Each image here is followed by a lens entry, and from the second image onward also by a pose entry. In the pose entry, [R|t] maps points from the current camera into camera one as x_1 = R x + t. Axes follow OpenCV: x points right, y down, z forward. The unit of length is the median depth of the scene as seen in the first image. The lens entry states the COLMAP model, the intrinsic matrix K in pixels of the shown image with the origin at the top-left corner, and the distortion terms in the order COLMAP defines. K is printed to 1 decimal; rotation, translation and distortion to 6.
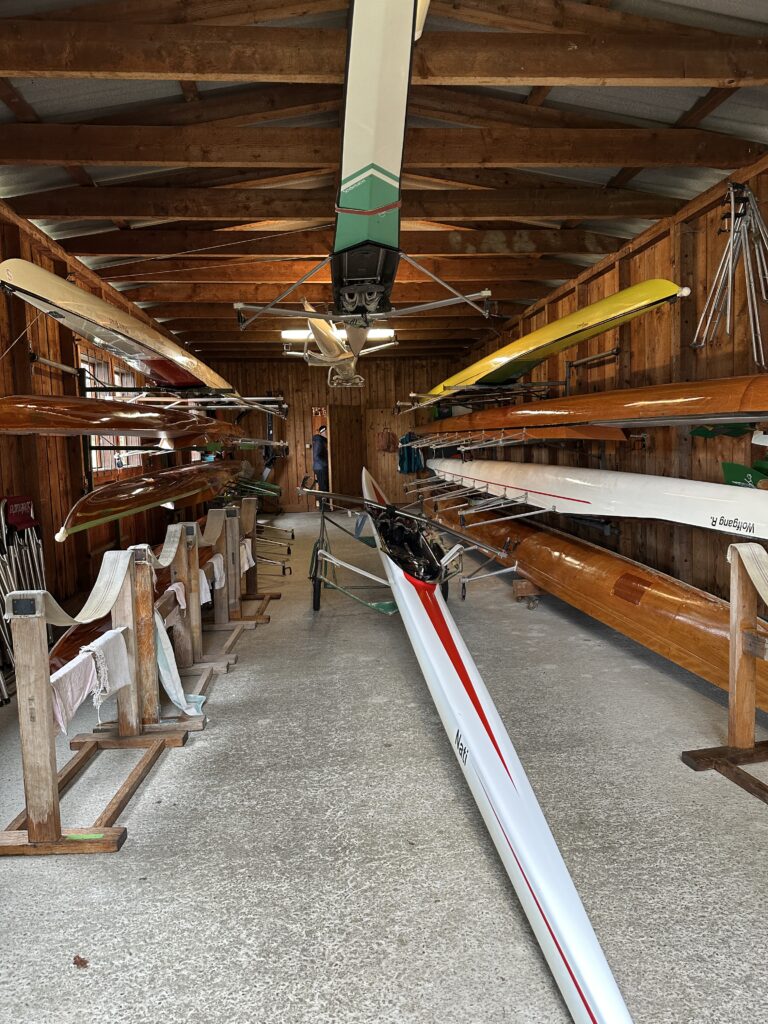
lens RADIAL K [[707.4, 0, 384.0], [0, 707.4, 512.0], [0, 0, 1]] dist [0.116640, -0.139752]
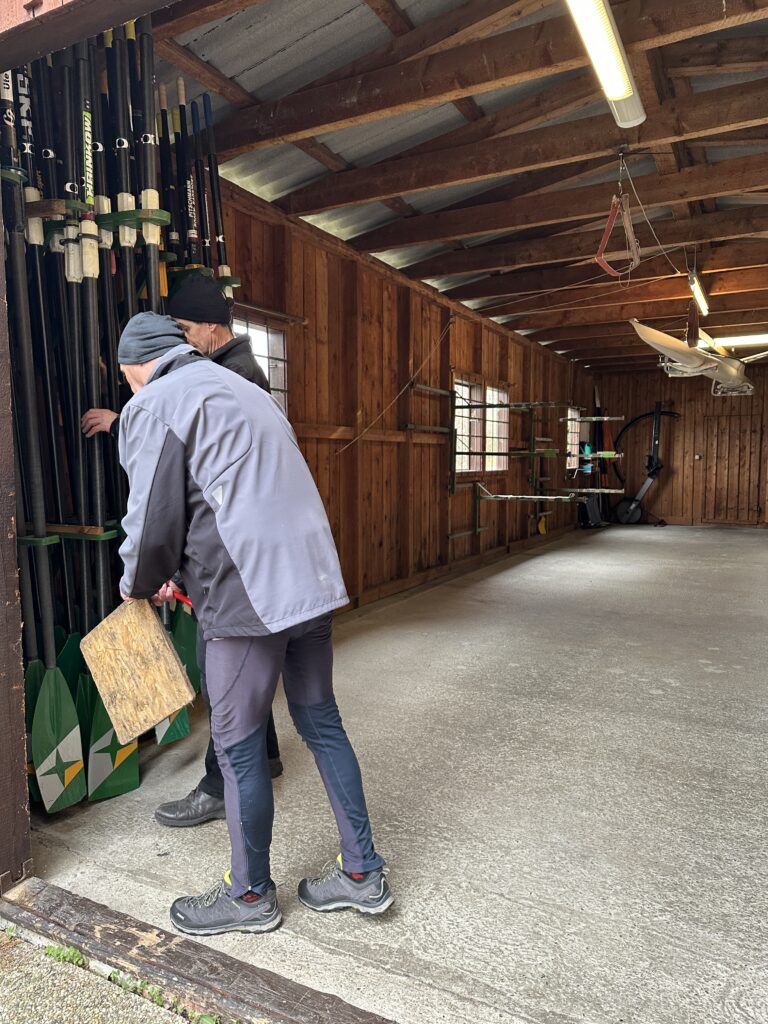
lens RADIAL K [[707.4, 0, 384.0], [0, 707.4, 512.0], [0, 0, 1]] dist [0.116640, -0.139752]
pose [[0.834895, 0.066453, -0.546383, 0.259531], [-0.075372, 0.997137, 0.006104, 0.025032], [0.545224, 0.036086, 0.837513, -0.165210]]
